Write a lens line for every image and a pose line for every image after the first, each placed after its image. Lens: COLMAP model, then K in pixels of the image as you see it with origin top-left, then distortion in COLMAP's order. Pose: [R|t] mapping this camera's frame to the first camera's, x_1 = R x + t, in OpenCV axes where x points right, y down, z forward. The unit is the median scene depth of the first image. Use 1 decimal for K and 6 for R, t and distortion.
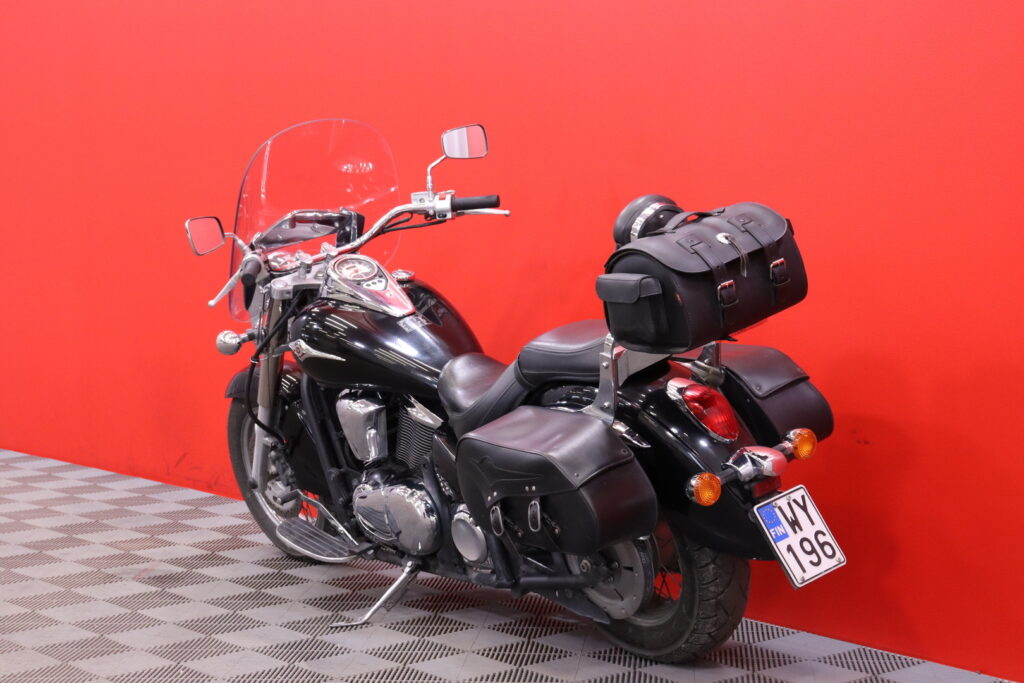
lens RADIAL K [[1876.6, 0, 512.0], [0, 1876.6, 341.5], [0, 0, 1]] dist [0.074056, 0.118729]
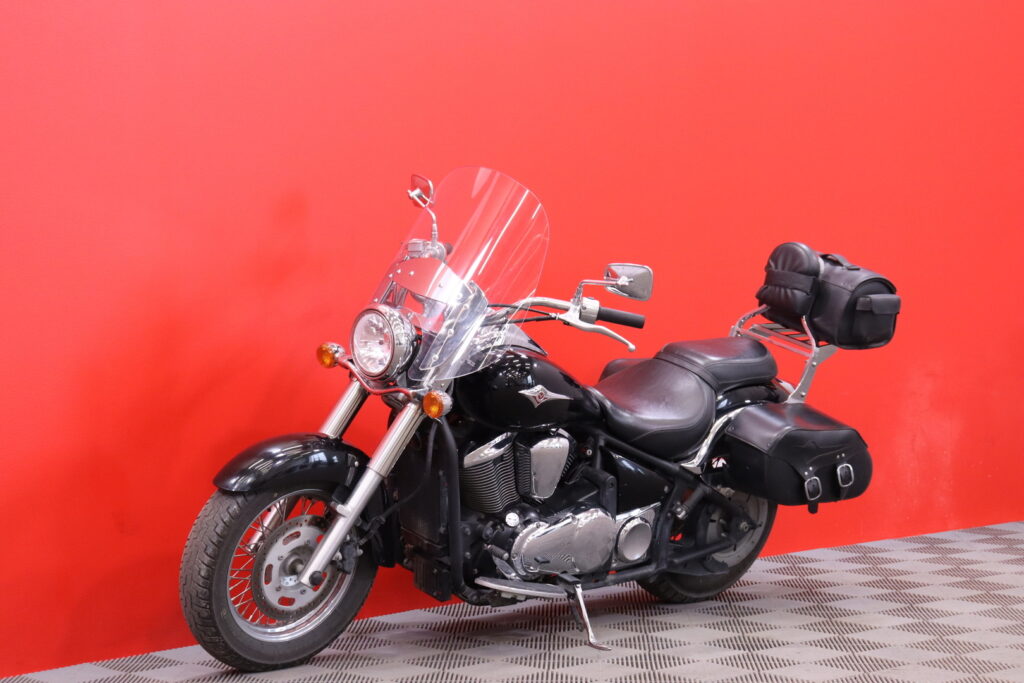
lens RADIAL K [[2261.3, 0, 512.0], [0, 2261.3, 341.5], [0, 0, 1]] dist [0.018114, 0.071357]
pose [[-0.073279, -0.035026, 0.996696, -1.258575], [0.083231, 0.995682, 0.041109, -0.072036], [-0.993832, 0.085969, -0.070047, 1.052201]]
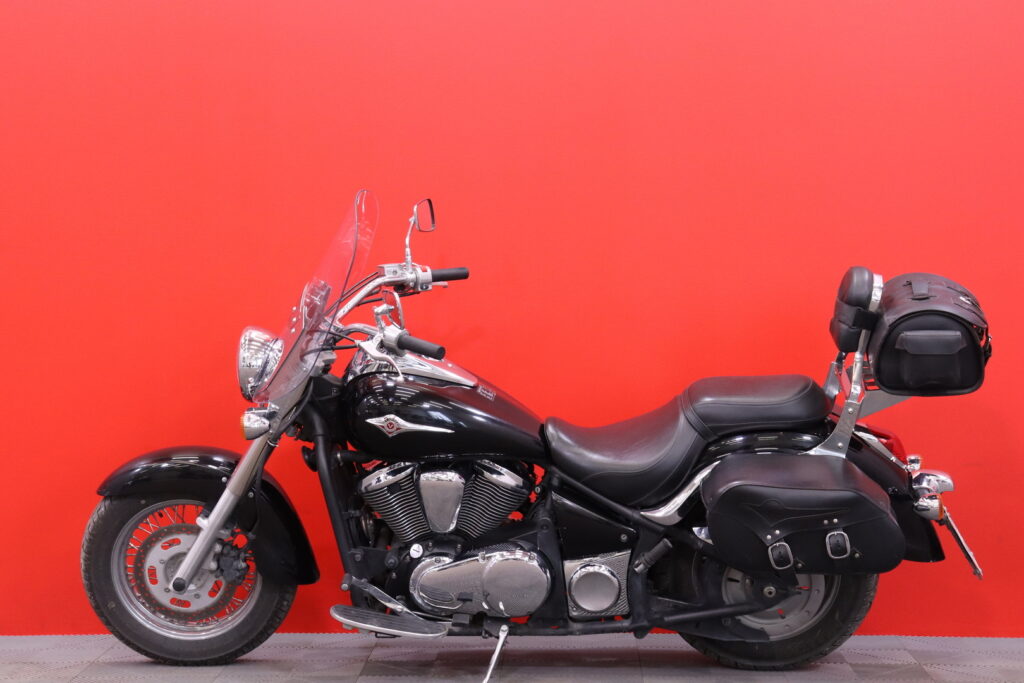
lens RADIAL K [[1876.6, 0, 512.0], [0, 1876.6, 341.5], [0, 0, 1]] dist [0.074056, 0.118729]
pose [[0.663406, -0.025730, 0.747817, -0.762522], [0.057783, 0.998186, -0.016916, -0.018070], [-0.746025, 0.054434, 0.663689, 0.294748]]
